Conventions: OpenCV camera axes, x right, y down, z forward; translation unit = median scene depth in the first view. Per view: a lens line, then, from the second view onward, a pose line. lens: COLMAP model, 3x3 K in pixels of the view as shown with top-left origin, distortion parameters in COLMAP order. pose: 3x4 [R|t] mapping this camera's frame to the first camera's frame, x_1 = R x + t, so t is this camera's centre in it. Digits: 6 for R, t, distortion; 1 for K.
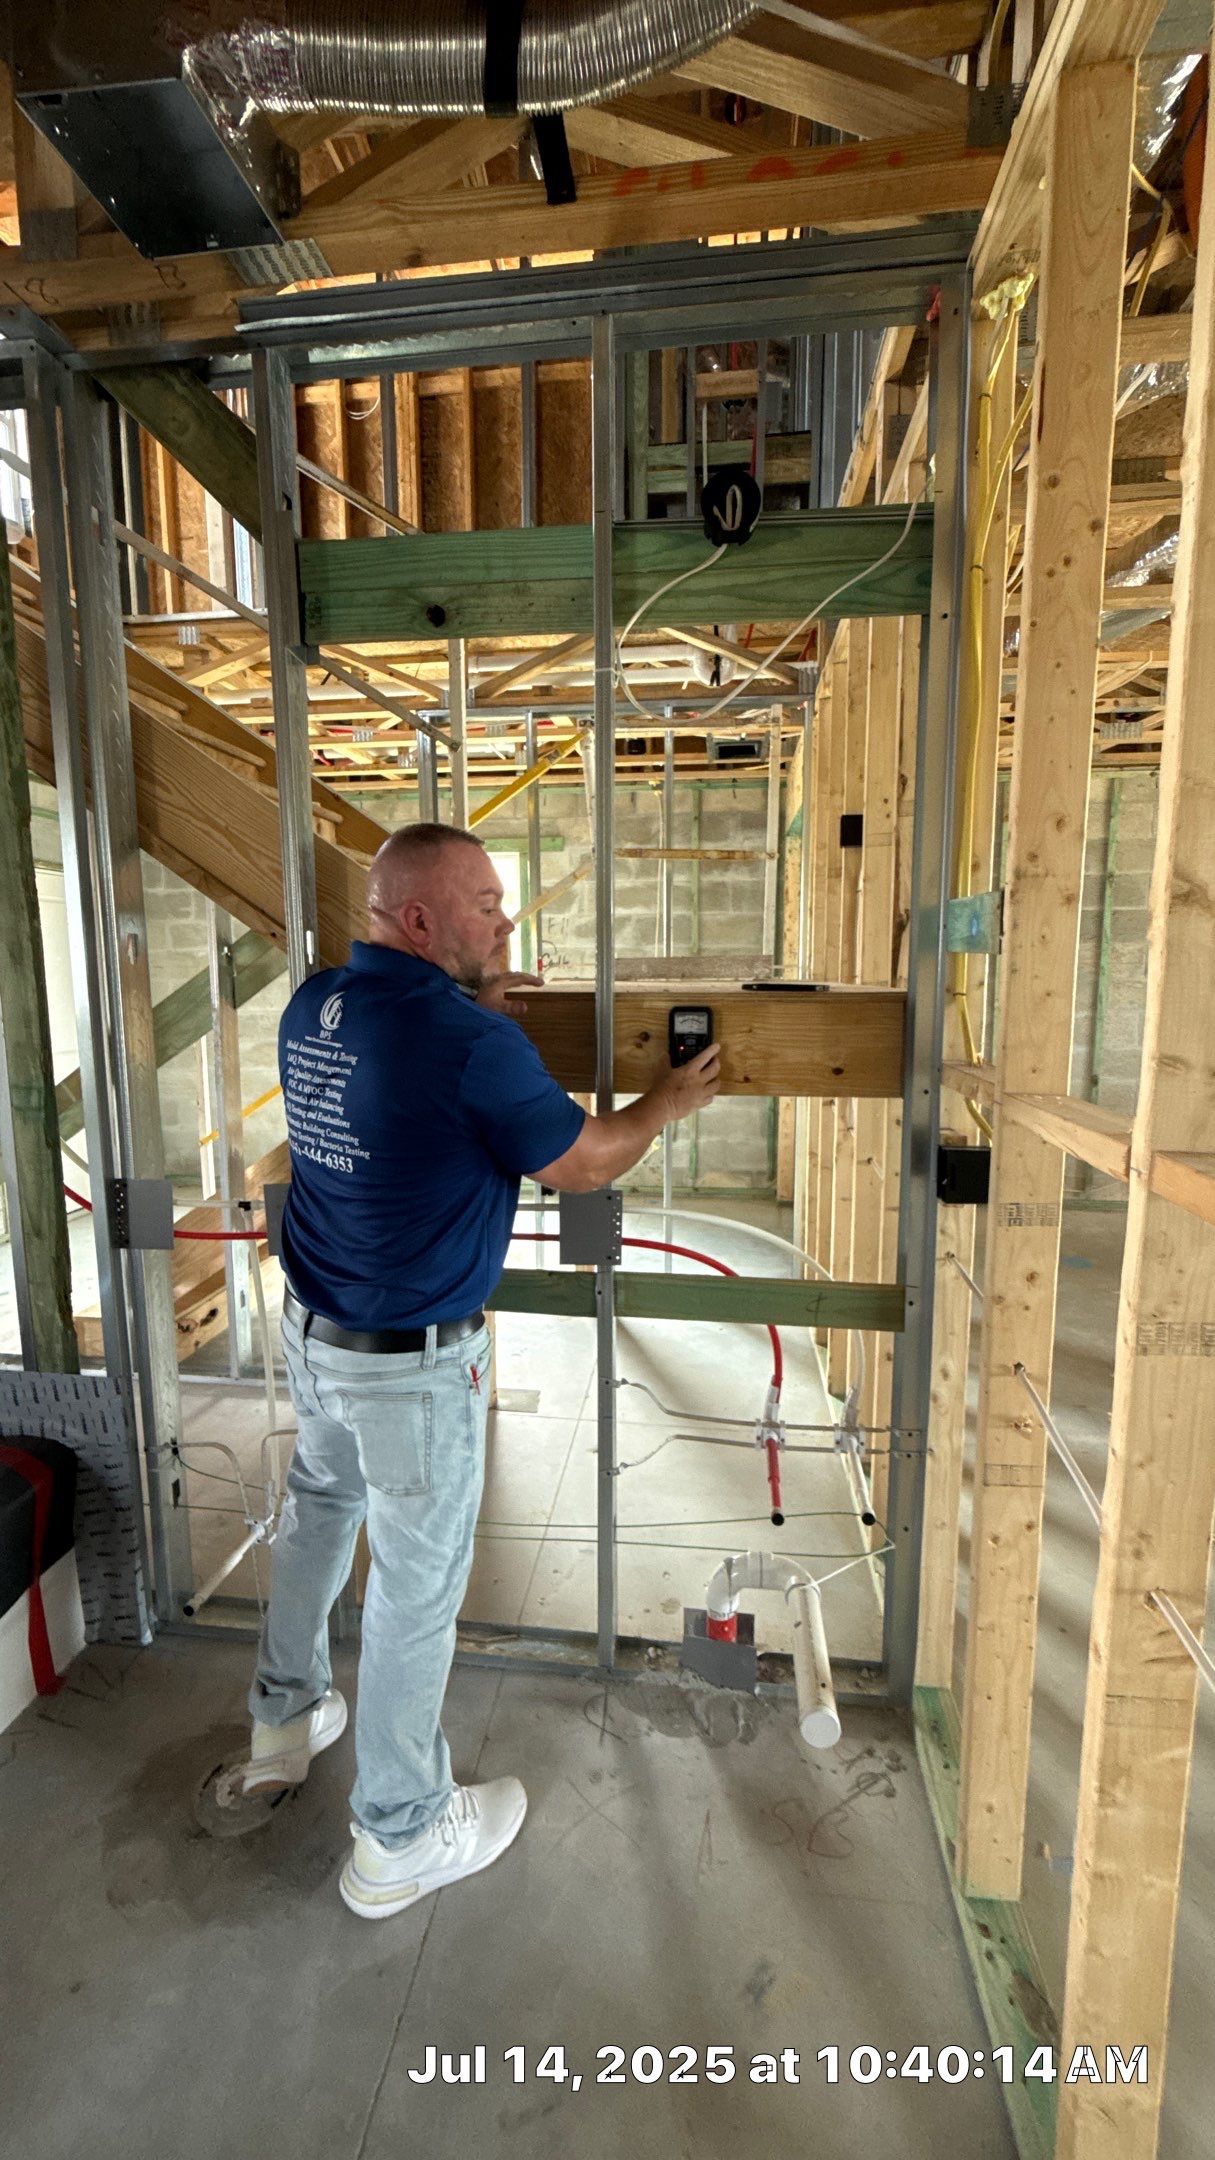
lens RADIAL K [[868.3, 0, 607.5], [0, 868.3, 1080.0], [0, 0, 1]] dist [0.001431, -0.000287]
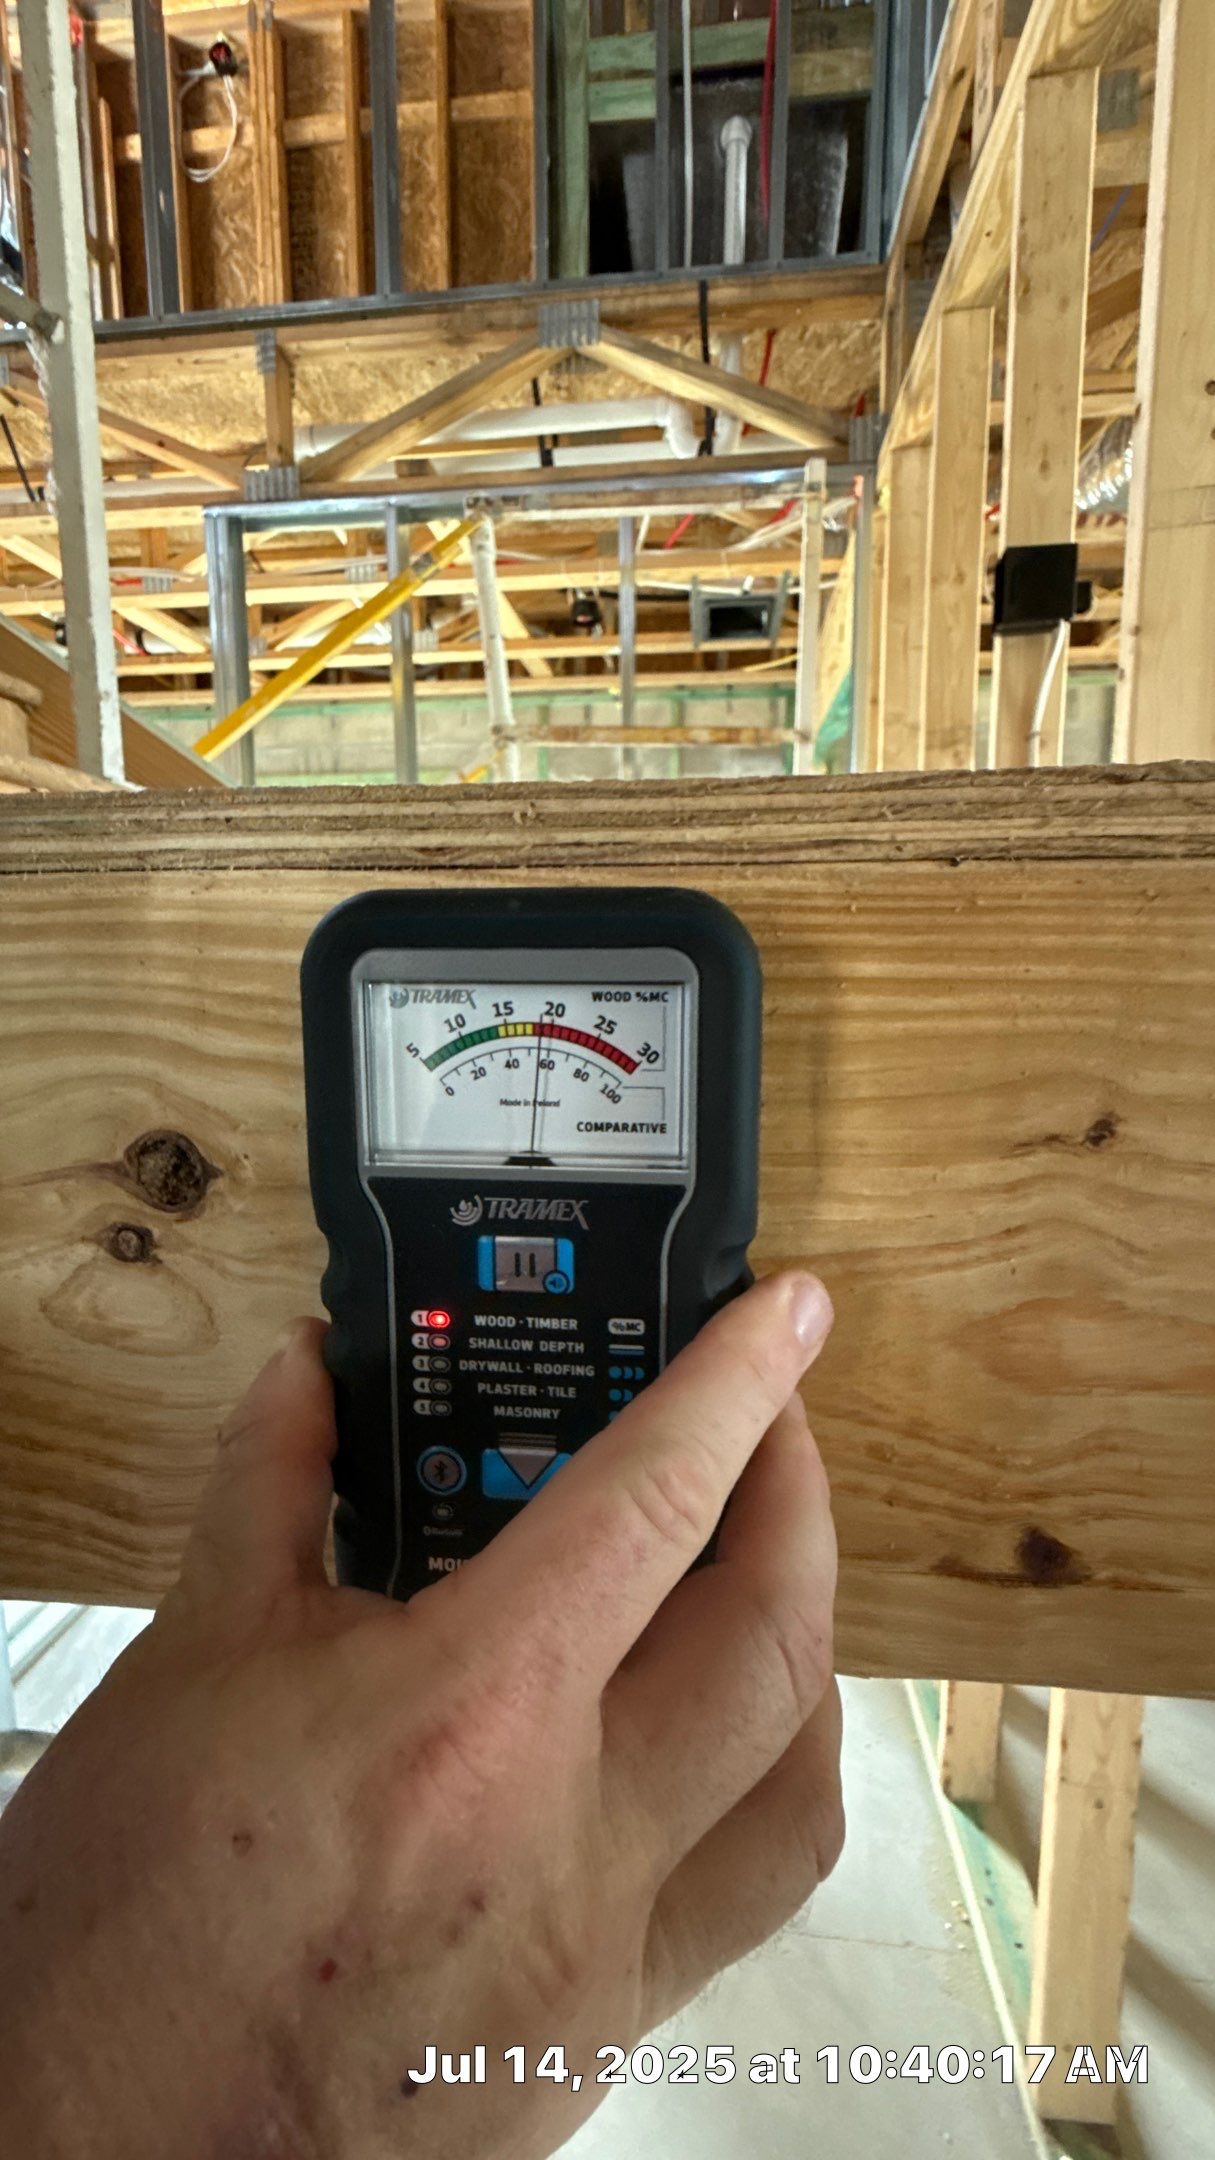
lens RADIAL K [[891.6, 0, 607.5], [0, 891.6, 1080.0], [0, 0, 1]] dist [-0.000720, 0.000076]
pose [[0.999801, -0.000741, 0.019932, 0.045068], [0.000879, 0.999976, -0.006912, -0.027726], [-0.019926, 0.006928, 0.999777, 0.394620]]
